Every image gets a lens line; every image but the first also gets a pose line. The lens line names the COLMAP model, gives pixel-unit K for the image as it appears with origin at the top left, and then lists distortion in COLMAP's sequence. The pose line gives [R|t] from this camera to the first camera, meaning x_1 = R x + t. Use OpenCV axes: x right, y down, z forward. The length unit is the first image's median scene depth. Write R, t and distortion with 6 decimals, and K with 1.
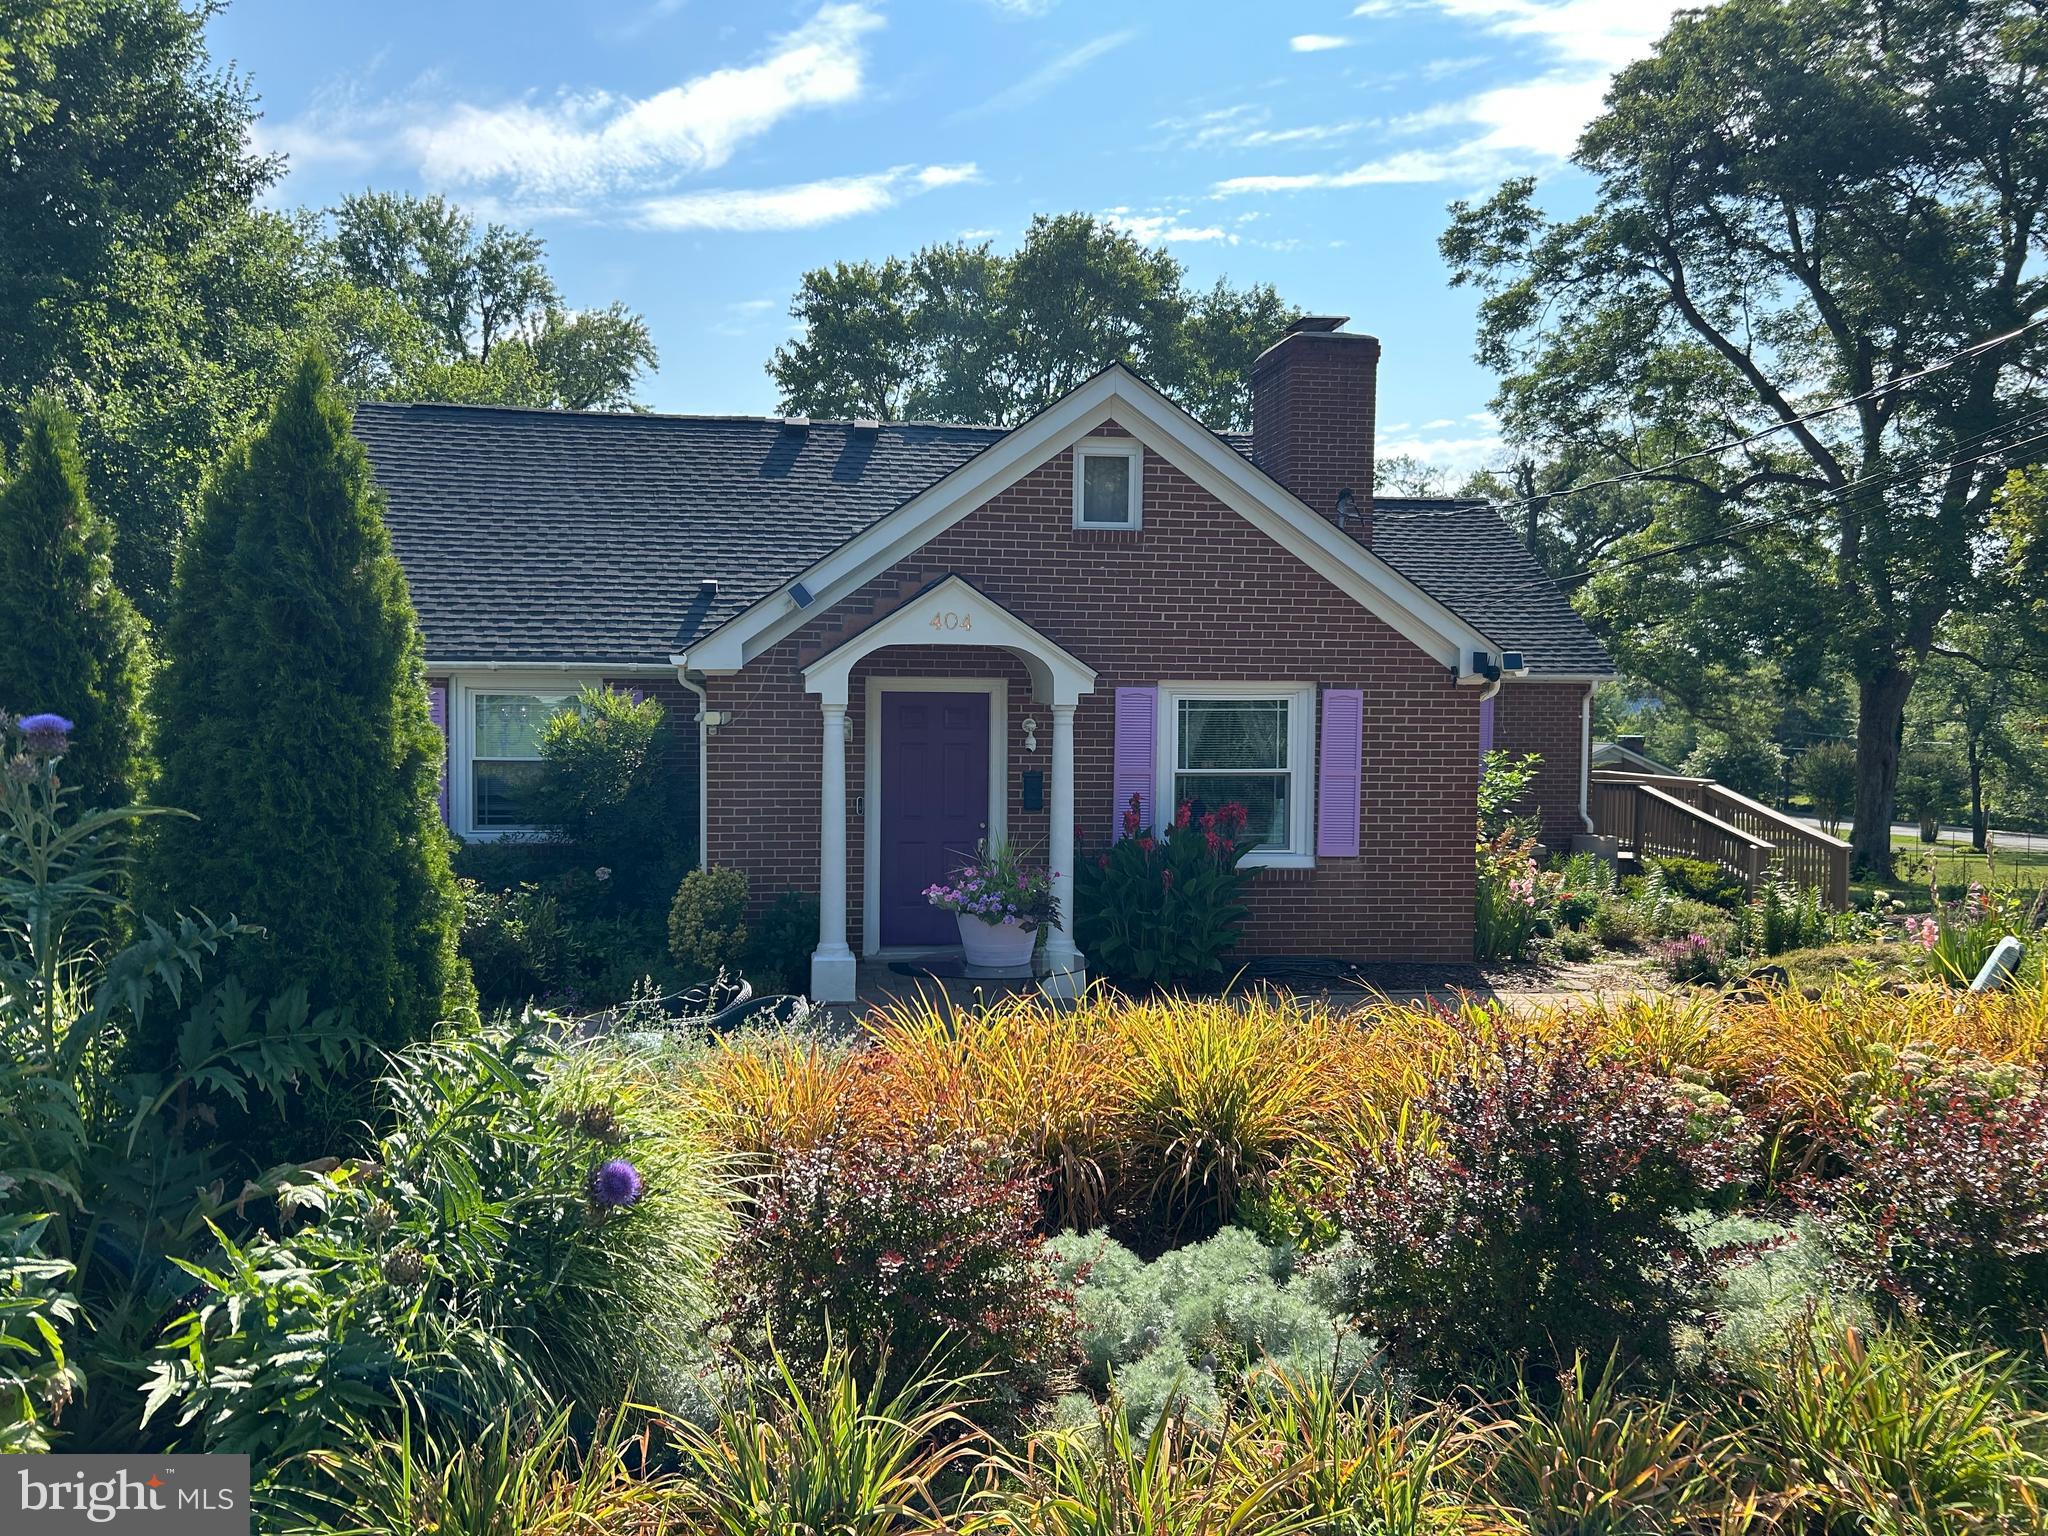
lens RADIAL K [[1541.7, 0, 1028.4], [0, 1541.7, 776.3], [0, 0, 1]] dist [0.018992, 0.003056]
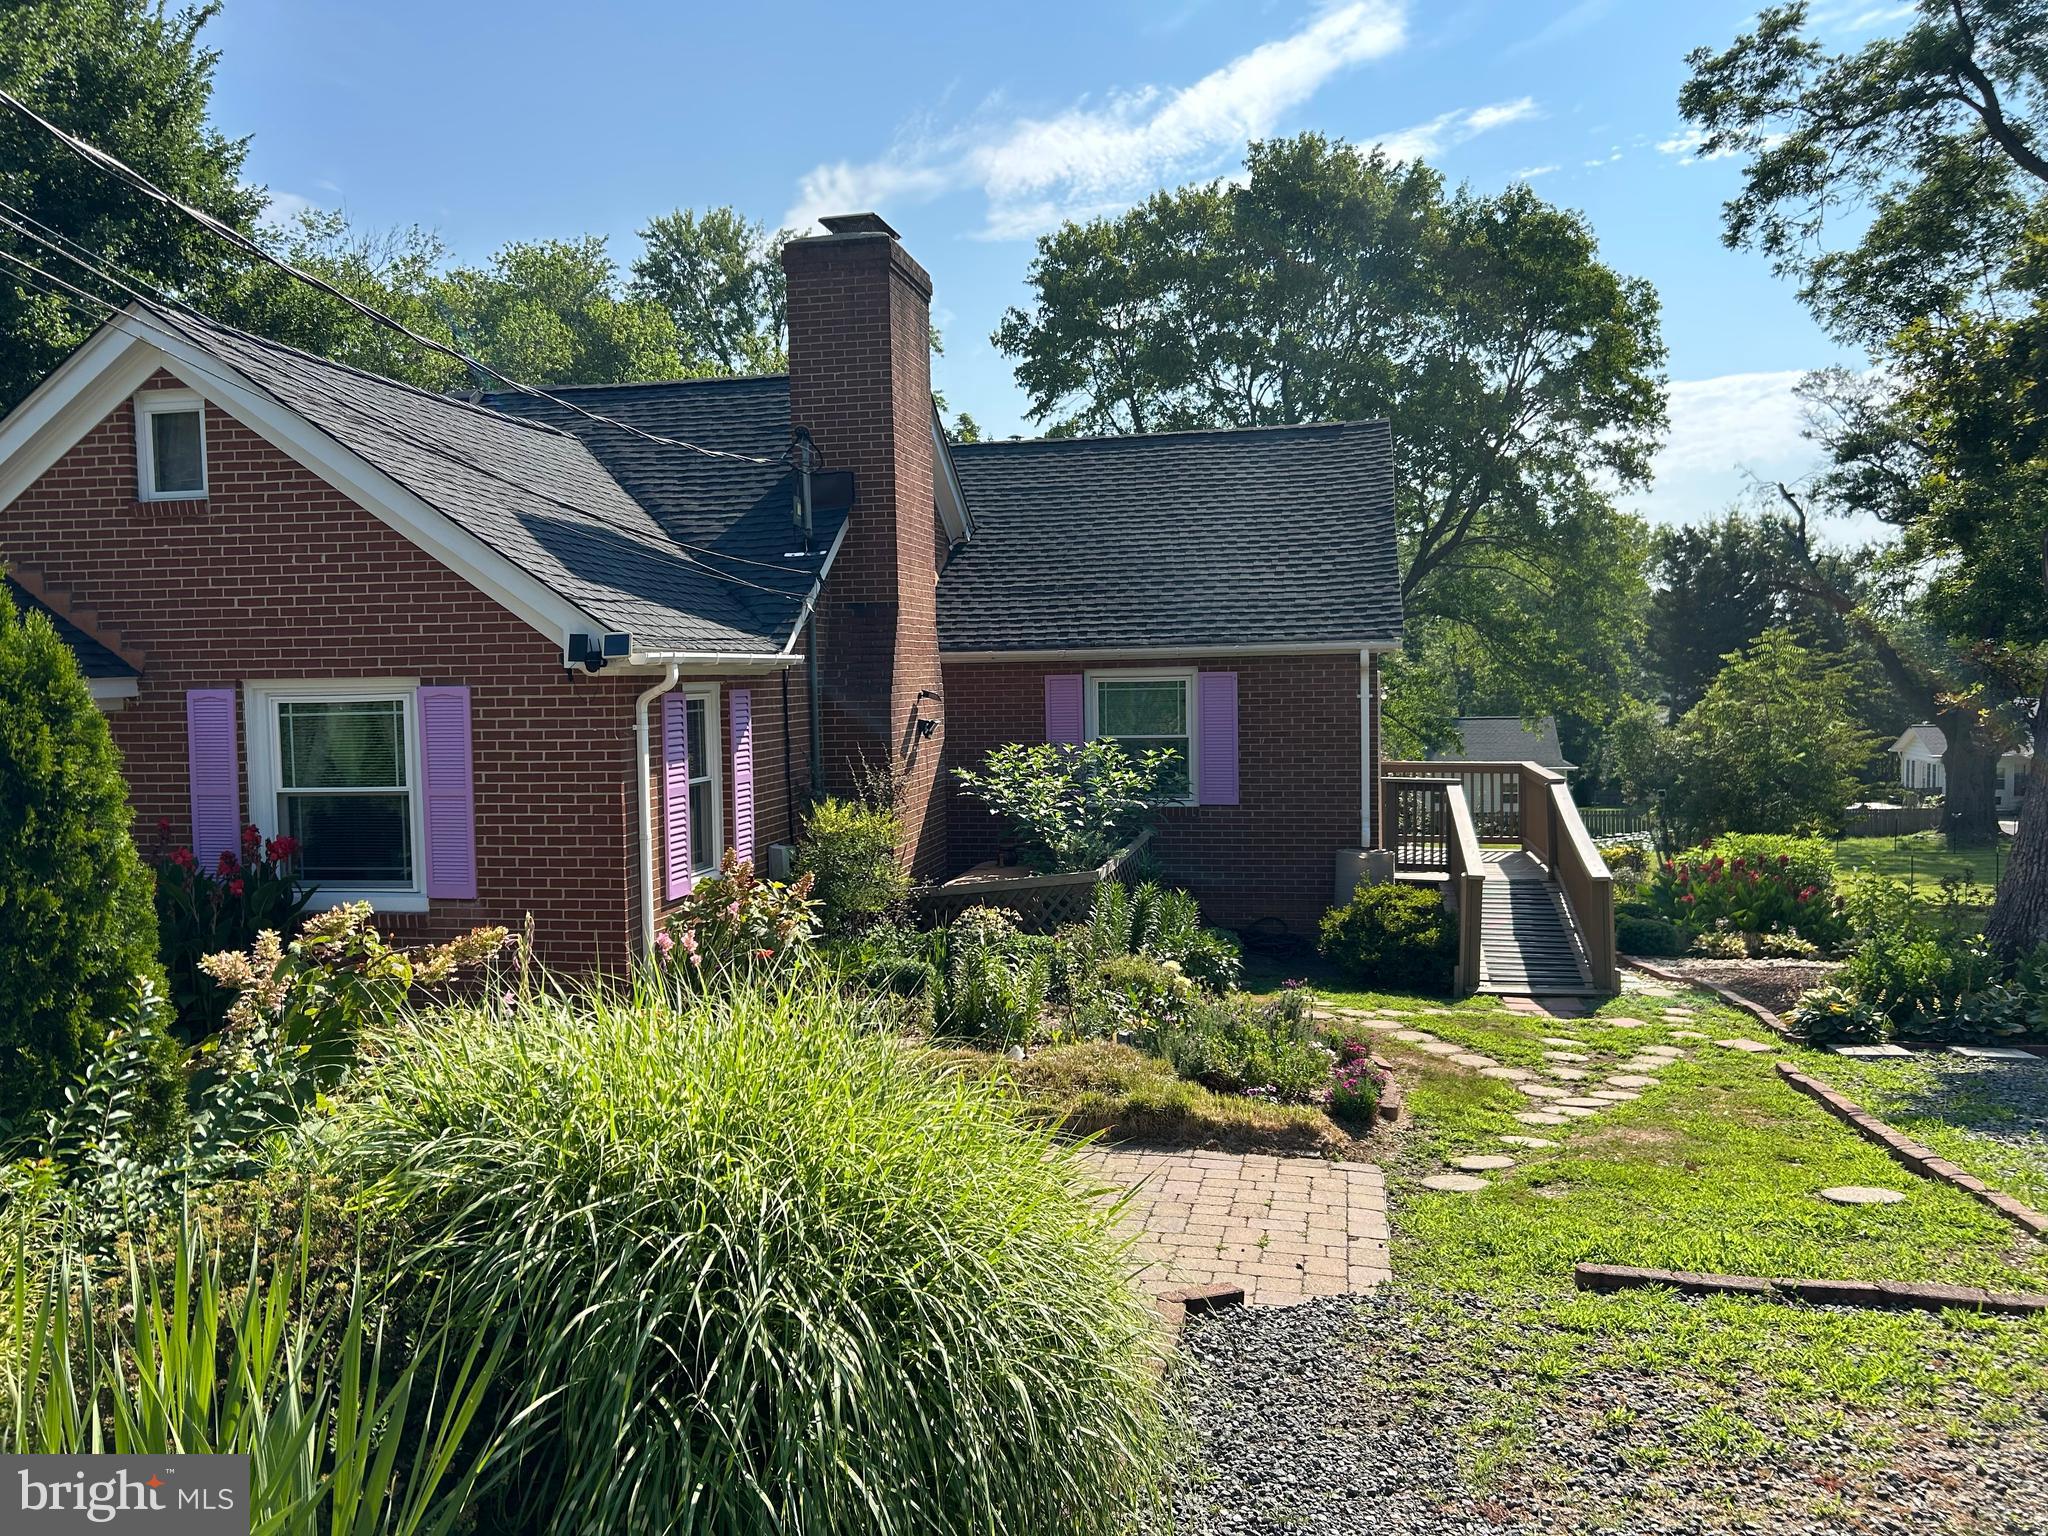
lens RADIAL K [[1541.7, 0, 1022.4], [0, 1541.7, 756.5], [0, 0, 1]] dist [0.018992, 0.003056]
pose [[0.936630, -0.005508, -0.350276, 0.224848], [0.007436, 0.999964, 0.004160, -0.006425], [0.350241, -0.006501, 0.936637, 0.109327]]
